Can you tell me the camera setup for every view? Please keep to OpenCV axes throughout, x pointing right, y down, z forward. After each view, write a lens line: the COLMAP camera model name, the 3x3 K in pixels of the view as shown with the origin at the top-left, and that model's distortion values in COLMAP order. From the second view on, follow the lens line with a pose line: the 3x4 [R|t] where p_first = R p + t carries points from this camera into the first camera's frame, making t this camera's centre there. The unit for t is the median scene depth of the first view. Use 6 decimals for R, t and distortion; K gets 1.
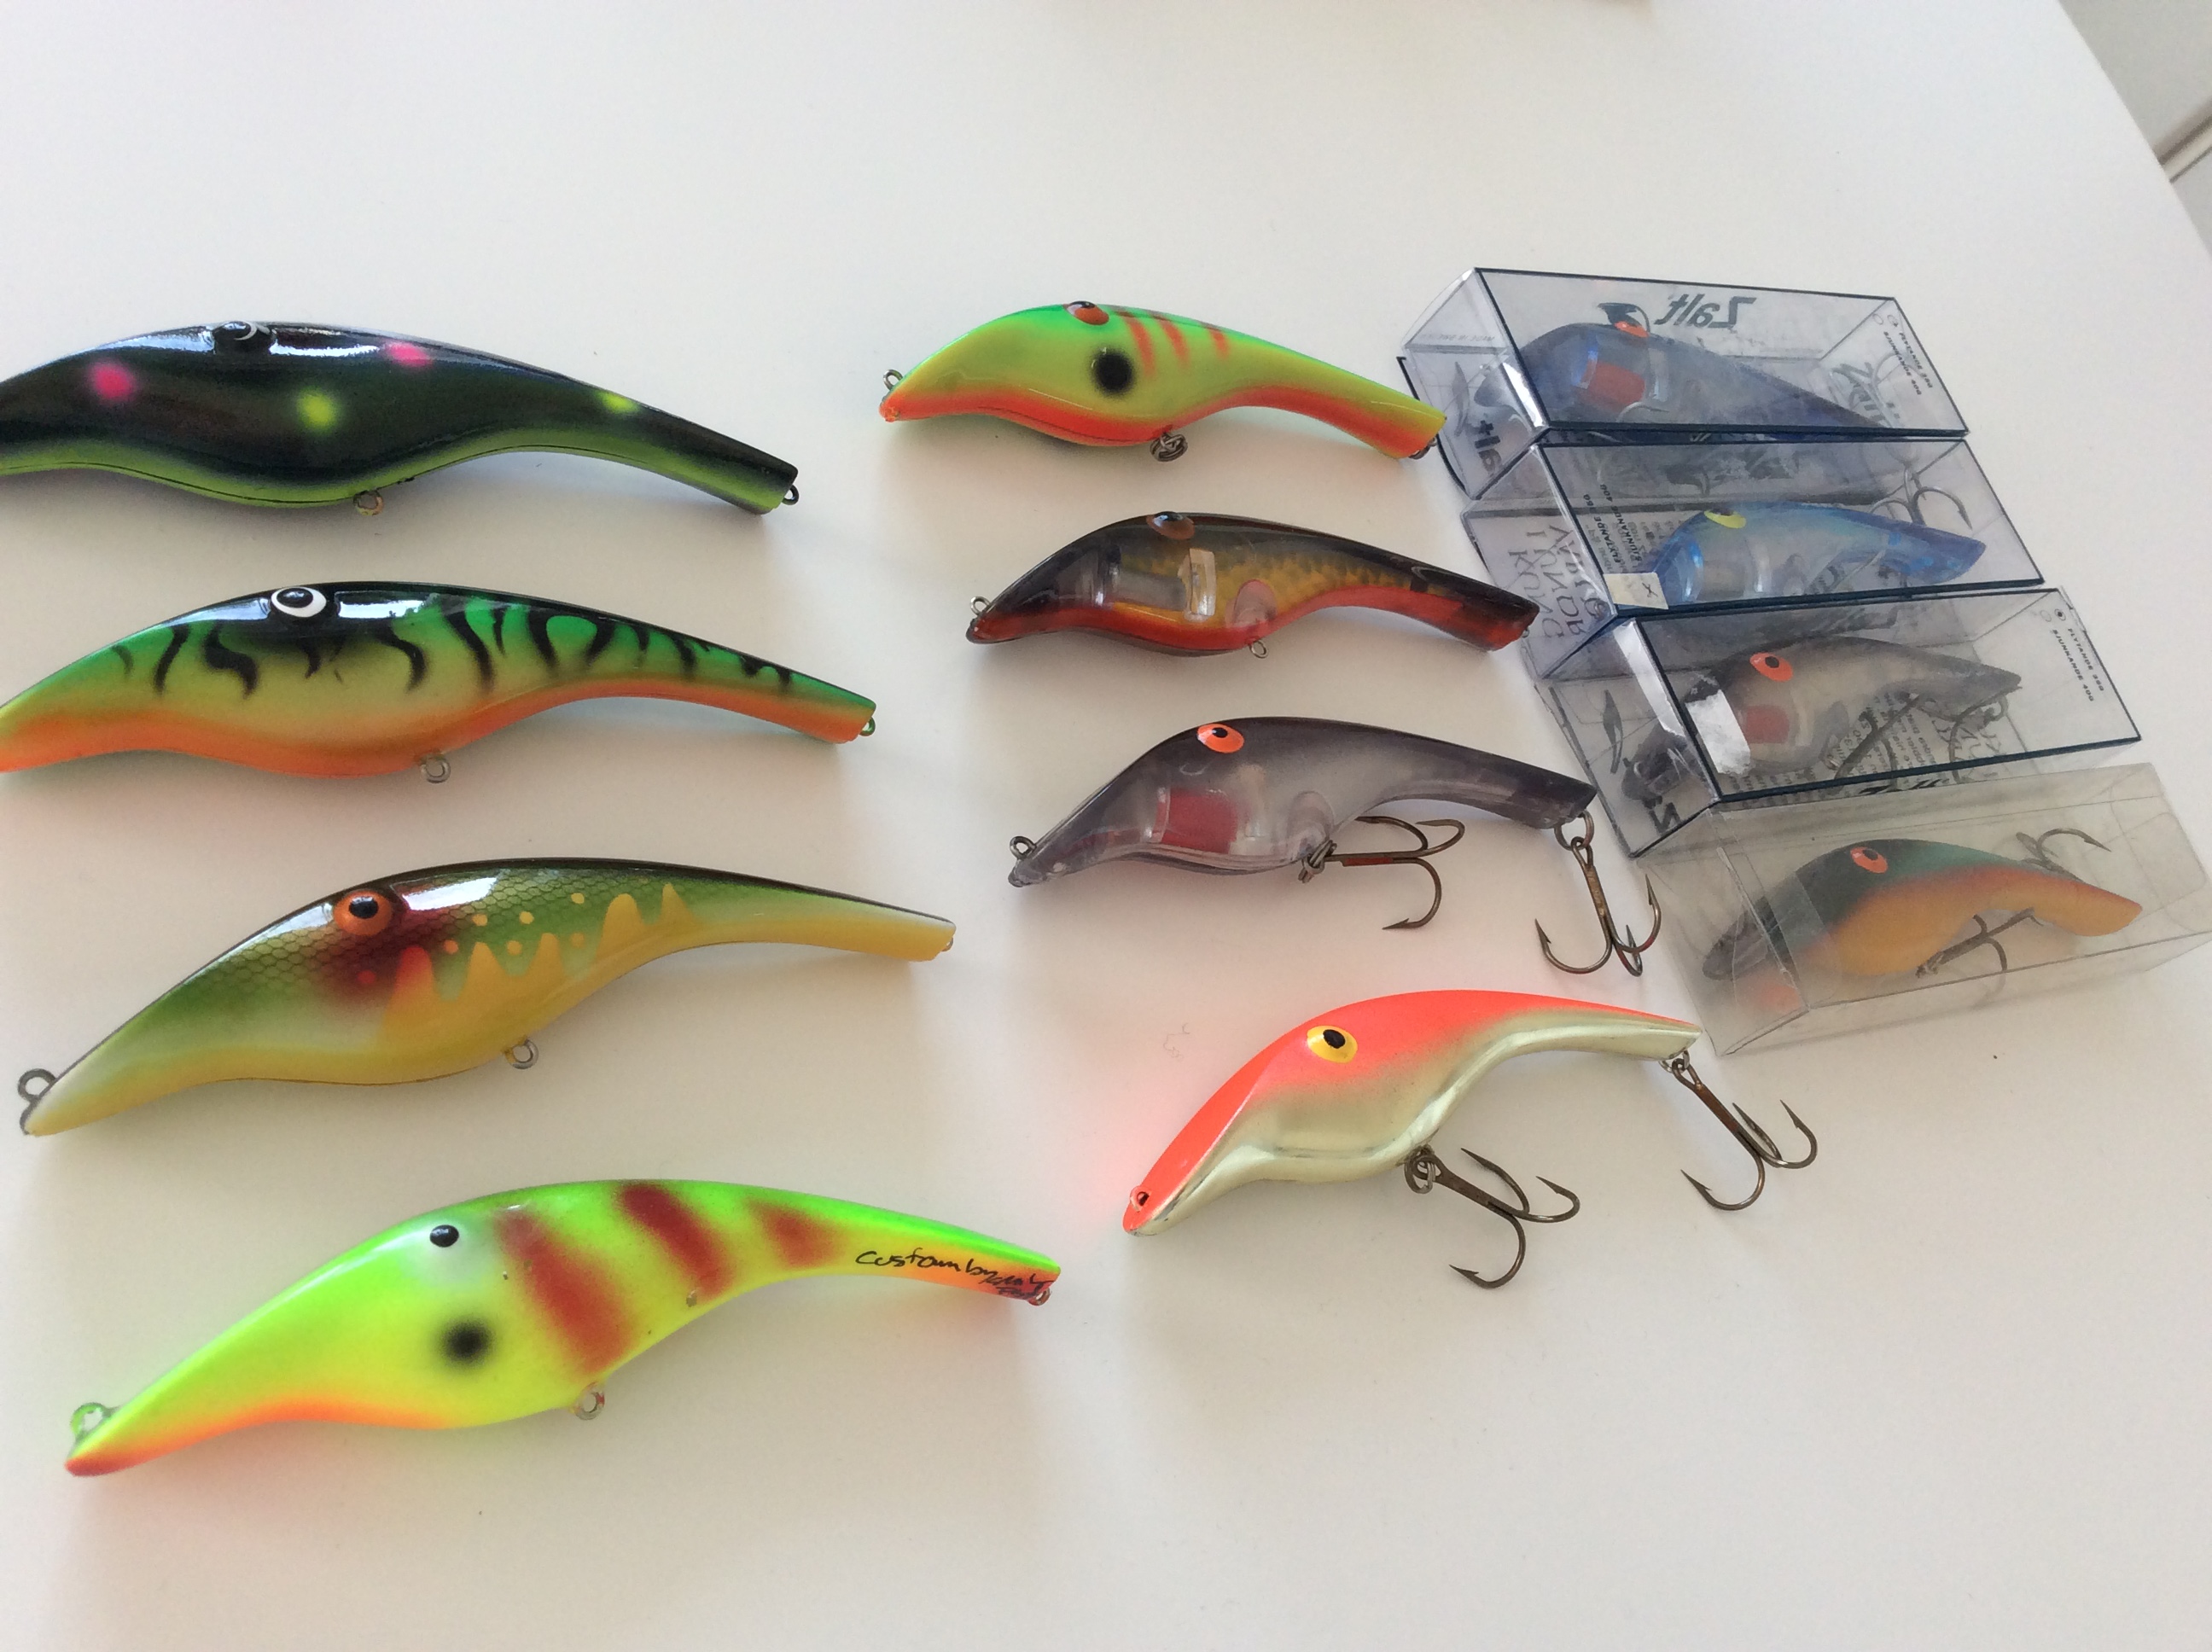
lens RADIAL K [[2076.7, 0, 1110.3], [0, 2076.7, 832.8], [0, 0, 1]] dist [-0.031721, 0.000000]
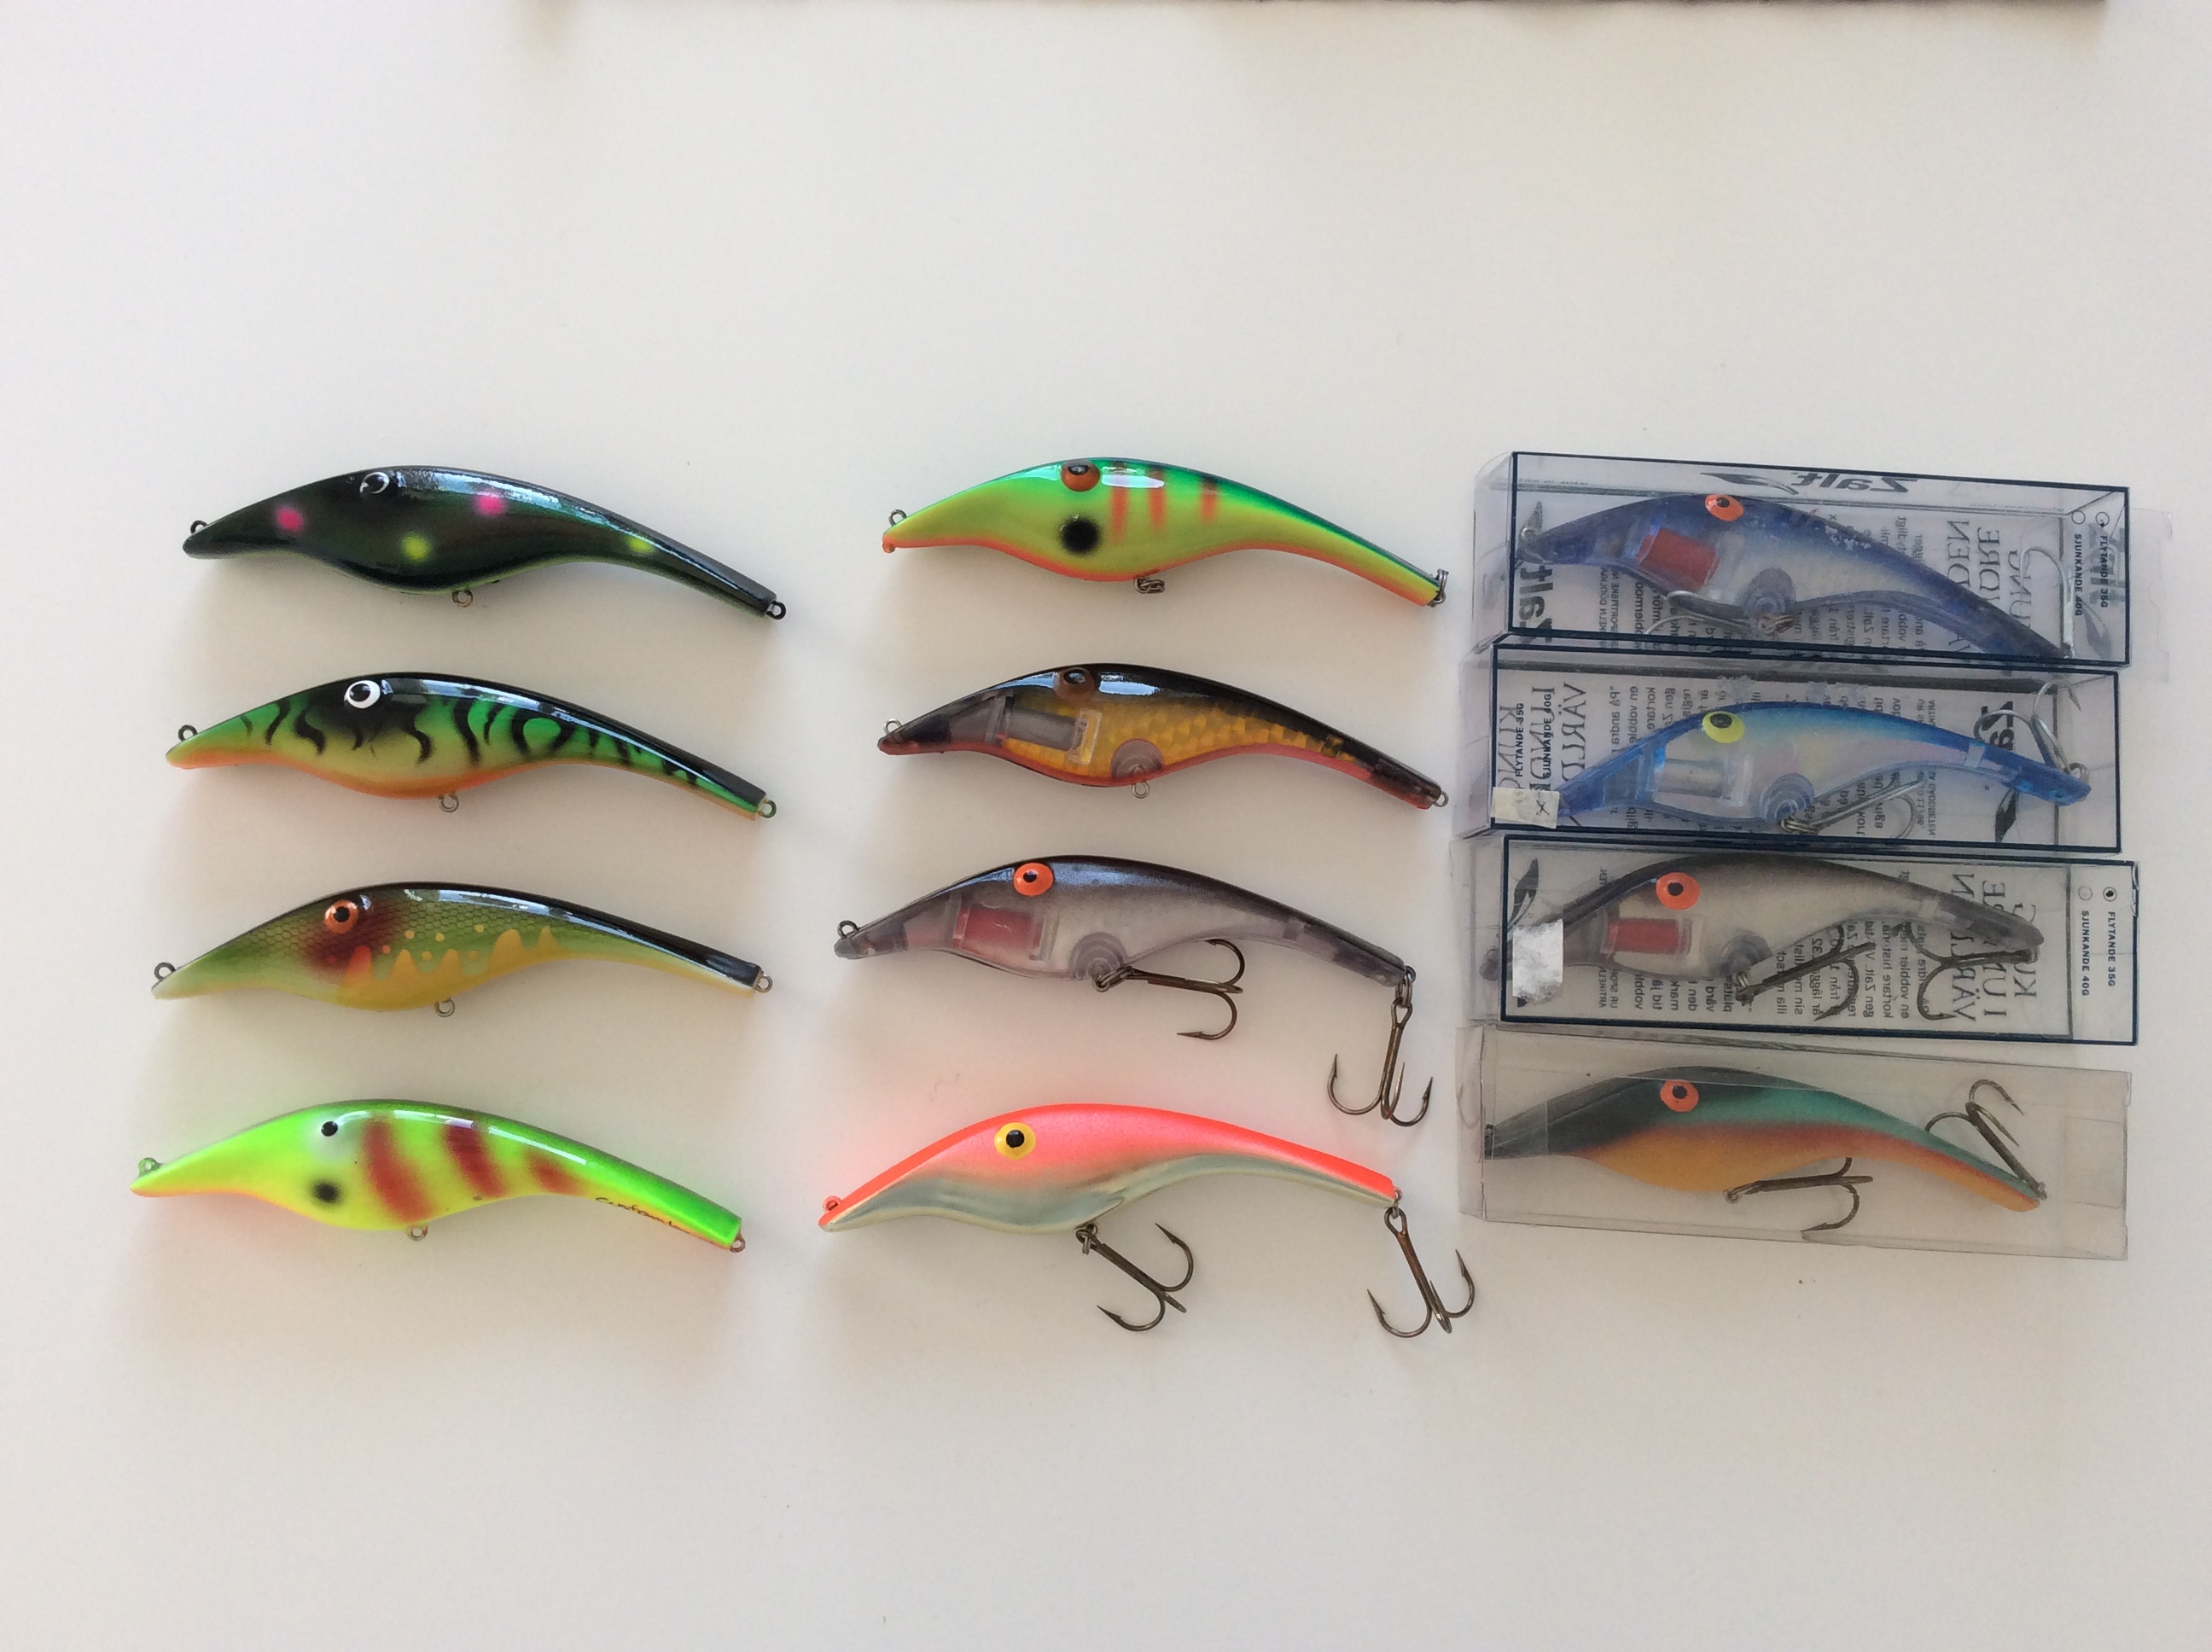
lens RADIAL K [[2076.7, 0, 1104.3], [0, 2076.7, 821.2], [0, 0, 1]] dist [-0.031721, 0.000000]
pose [[0.850070, 0.313127, -0.423478, 0.699819], [-0.166597, 0.922648, 0.347803, -0.598303], [0.499627, -0.225106, 0.836481, -0.038827]]
